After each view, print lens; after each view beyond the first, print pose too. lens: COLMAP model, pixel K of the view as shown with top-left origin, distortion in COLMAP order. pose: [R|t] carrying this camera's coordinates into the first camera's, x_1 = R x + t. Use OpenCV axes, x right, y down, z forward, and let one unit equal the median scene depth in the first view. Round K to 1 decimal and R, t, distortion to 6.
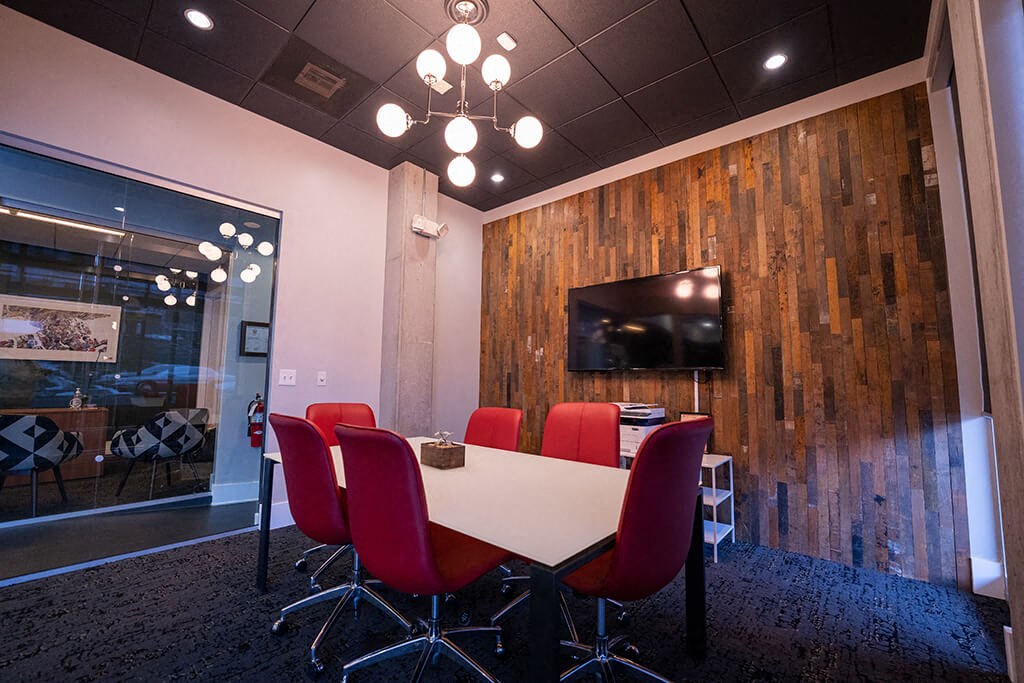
lens RADIAL K [[421.0, 0, 508.3], [0, 421.0, 340.5], [0, 0, 1]] dist [-0.023665, 0.002677]
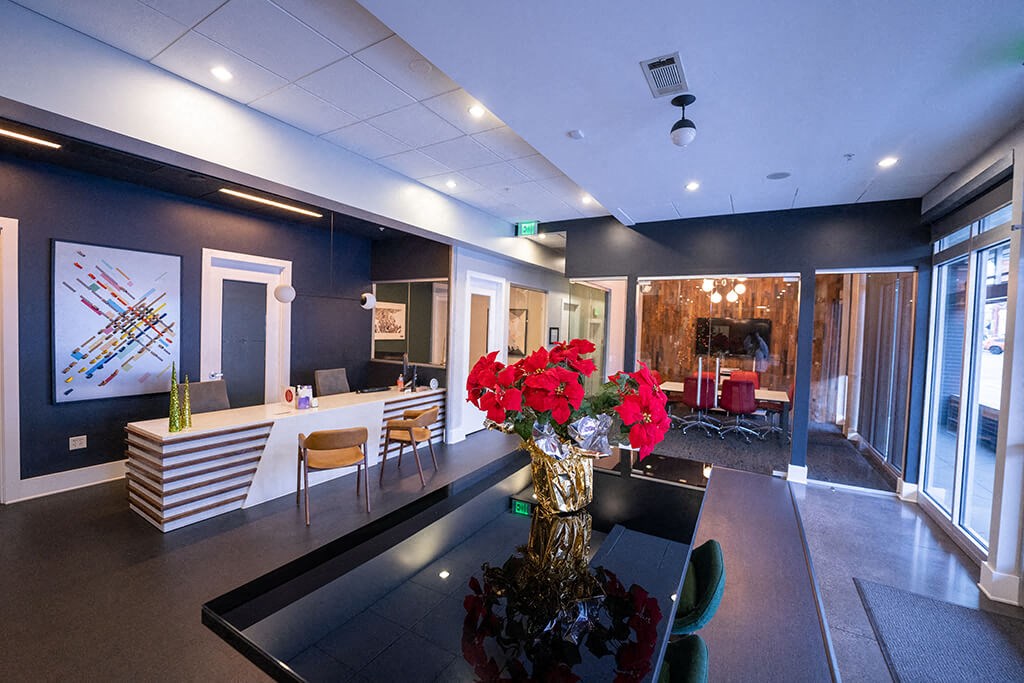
lens RADIAL K [[421.0, 0, 512.1], [0, 421.0, 339.0], [0, 0, 1]] dist [-0.023665, 0.002677]
pose [[0.981916, 0.009518, 0.189078, -1.470806], [-0.034509, 0.991002, 0.129325, -0.307223], [-0.186146, -0.133511, 0.973409, -1.199720]]
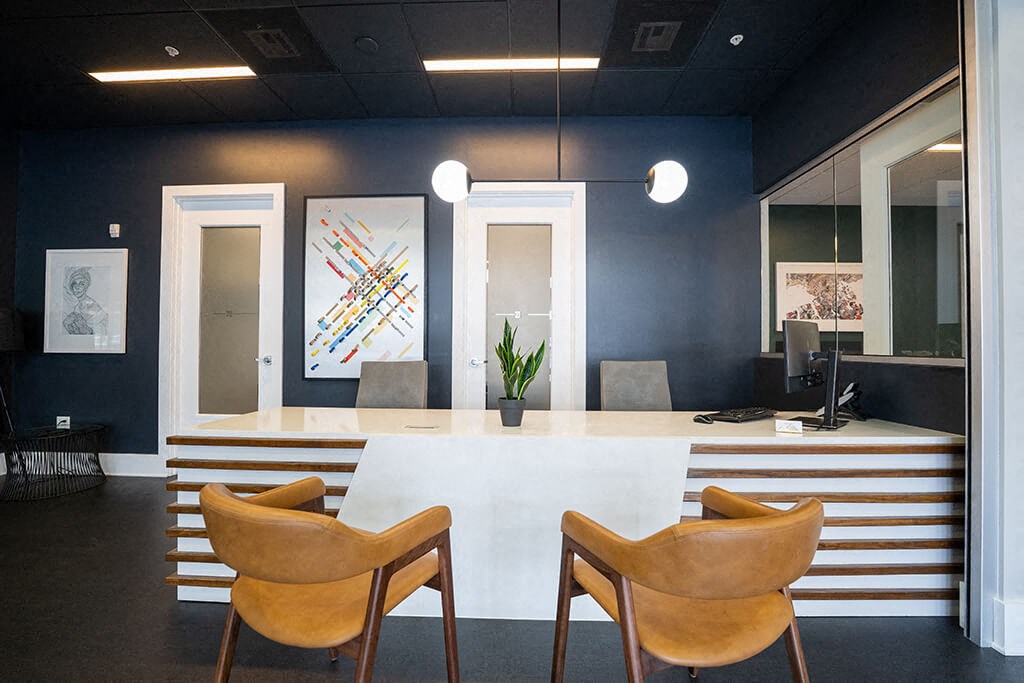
lens RADIAL K [[421.0, 0, 508.5], [0, 421.0, 341.6], [0, 0, 1]] dist [-0.023665, 0.002677]
pose [[0.639504, -0.021766, -0.768479, -1.378777], [0.081157, 0.995925, 0.039329, -0.032678], [0.764492, -0.087518, 0.638665, -0.158666]]
